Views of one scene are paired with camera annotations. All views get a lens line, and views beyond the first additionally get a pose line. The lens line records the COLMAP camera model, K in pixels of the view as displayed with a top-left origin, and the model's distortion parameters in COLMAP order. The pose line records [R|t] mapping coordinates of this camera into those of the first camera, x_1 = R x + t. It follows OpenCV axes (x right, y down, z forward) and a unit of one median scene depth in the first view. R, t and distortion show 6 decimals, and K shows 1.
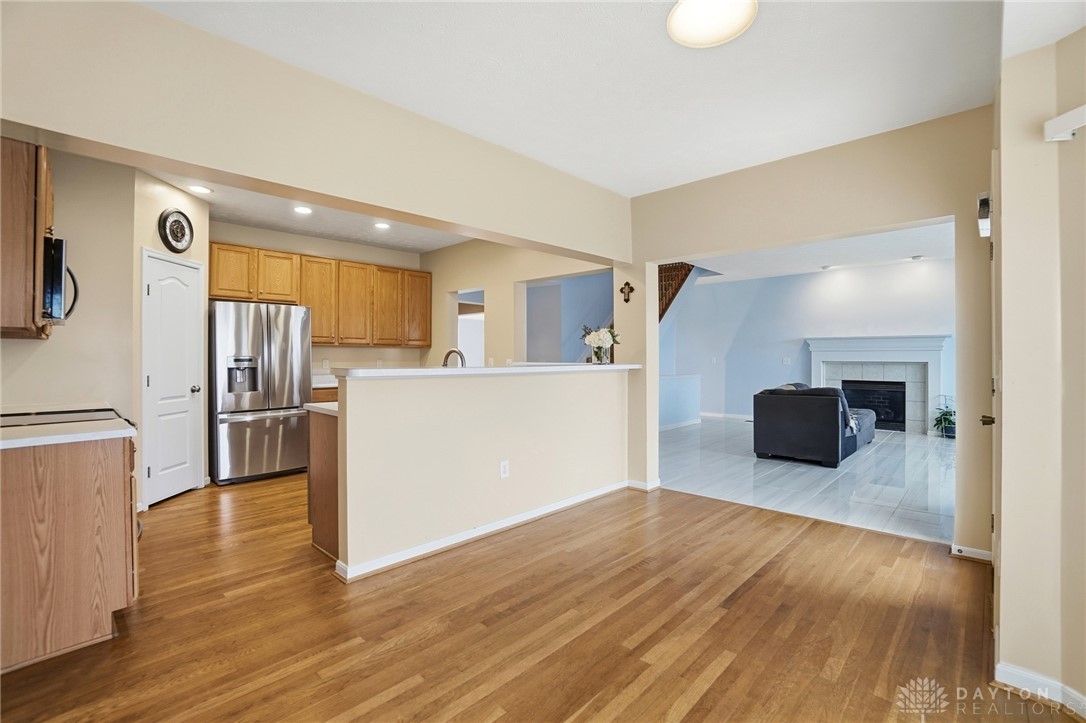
lens RADIAL K [[488.9, 0, 540.6], [0, 488.9, 355.2], [0, 0, 1]] dist [-0.064681, 0.020758]
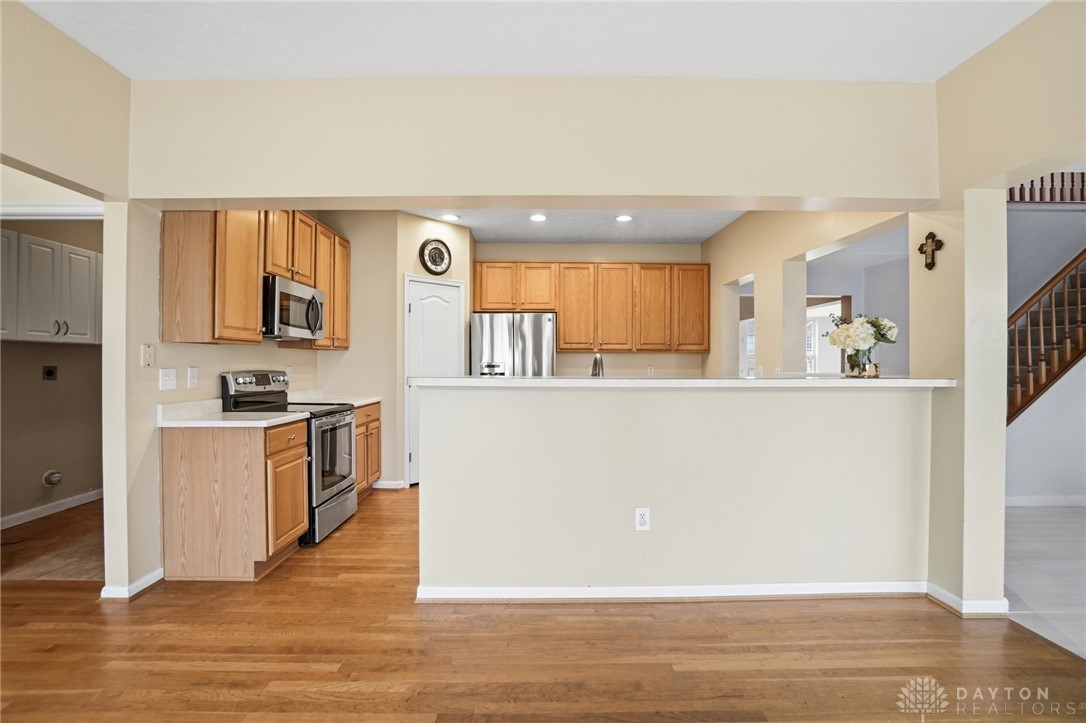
lens RADIAL K [[495.2, 0, 530.7], [0, 495.2, 363.2], [0, 0, 1]] dist [-0.068095, 0.027340]
pose [[0.695590, 0.002885, -0.718433, 0.255818], [-0.000577, 0.999994, 0.003457, -0.000461], [0.718439, -0.001990, 0.695587, 0.283413]]
